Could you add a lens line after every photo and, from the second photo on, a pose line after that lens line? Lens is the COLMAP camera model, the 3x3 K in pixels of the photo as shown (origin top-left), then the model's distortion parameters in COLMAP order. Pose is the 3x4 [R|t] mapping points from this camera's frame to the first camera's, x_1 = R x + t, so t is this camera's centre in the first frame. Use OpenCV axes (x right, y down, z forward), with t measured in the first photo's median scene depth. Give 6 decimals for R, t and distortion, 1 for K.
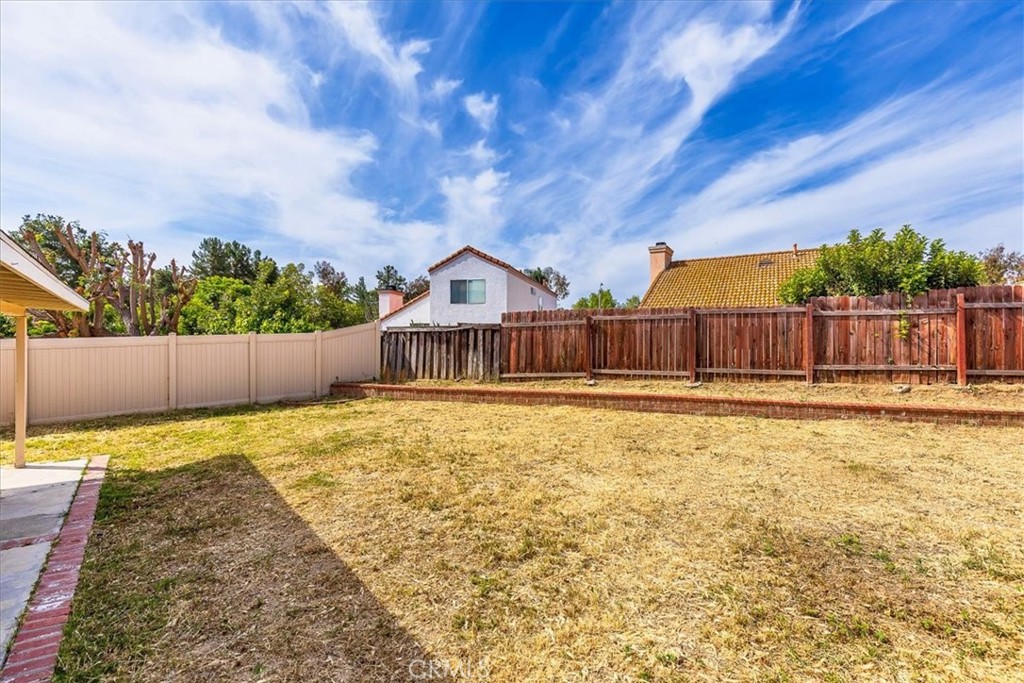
lens RADIAL K [[462.3, 0, 511.9], [0, 462.3, 346.1], [0, 0, 1]] dist [0.007565, -0.000264]
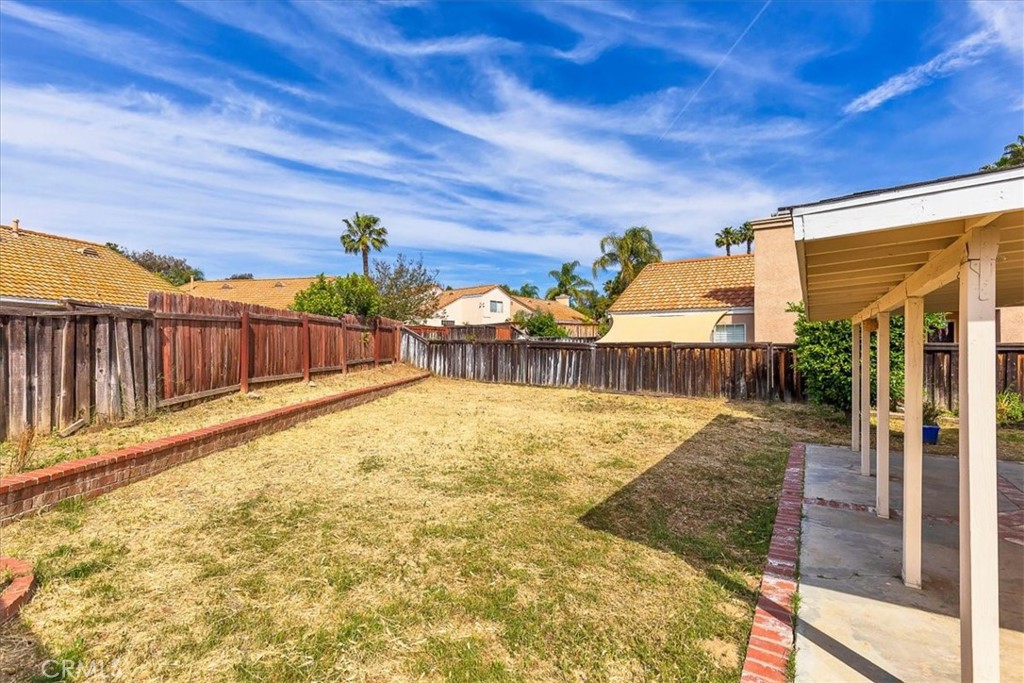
lens RADIAL K [[462.3, 0, 511.9], [0, 462.3, 346.1], [0, 0, 1]] dist [0.007565, -0.000264]
pose [[-0.307819, -0.001279, 0.951444, -0.672711], [0.007108, 0.999968, 0.003643, -0.005470], [-0.951418, 0.007884, -0.307800, 0.751760]]
